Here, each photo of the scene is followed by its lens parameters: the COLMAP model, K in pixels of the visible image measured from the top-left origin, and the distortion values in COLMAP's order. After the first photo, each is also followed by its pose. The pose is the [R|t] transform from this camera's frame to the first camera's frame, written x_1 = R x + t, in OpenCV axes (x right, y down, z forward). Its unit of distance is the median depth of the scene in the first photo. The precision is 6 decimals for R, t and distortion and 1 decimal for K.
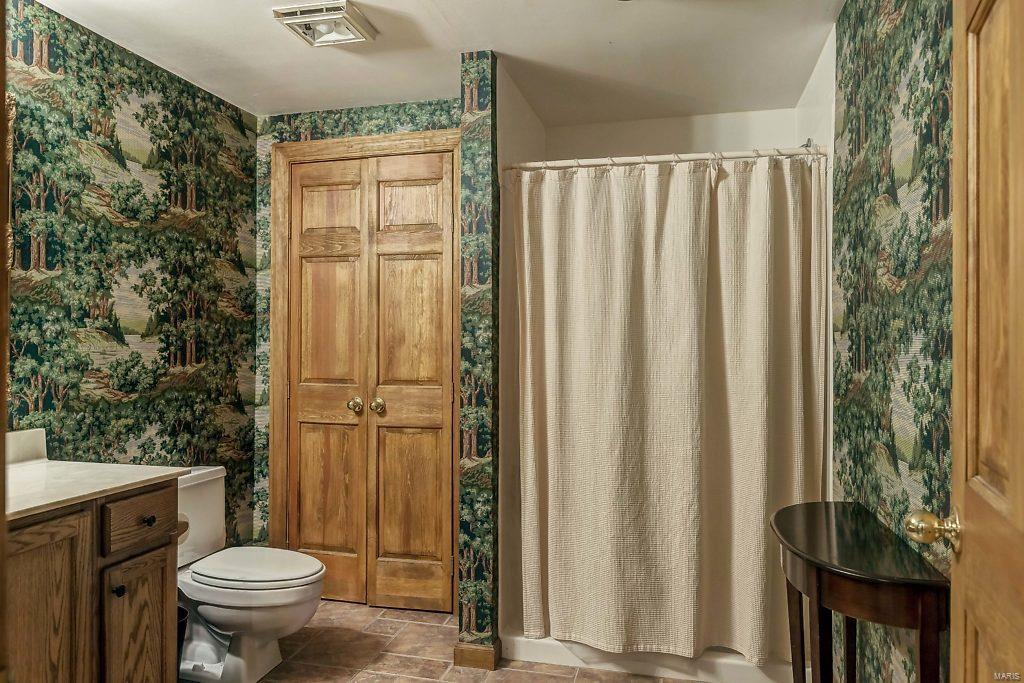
lens RADIAL K [[715.3, 0, 511.6], [0, 715.3, 346.8], [0, 0, 1]] dist [0.005459, 0.002787]
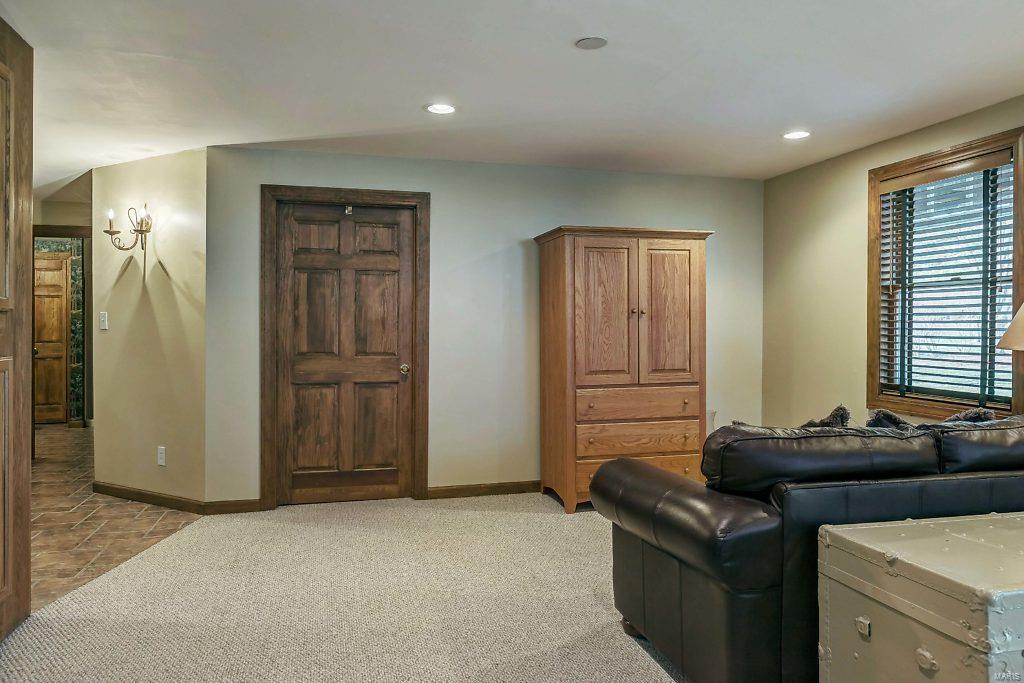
lens RADIAL K [[715.3, 0, 514.8], [0, 715.3, 340.8], [0, 0, 1]] dist [0.005459, 0.002787]
pose [[0.878748, -0.000762, 0.477286, 0.120770], [-0.005333, 0.999921, 0.011417, 0.004142], [-0.477257, -0.012578, 0.878674, -2.328624]]
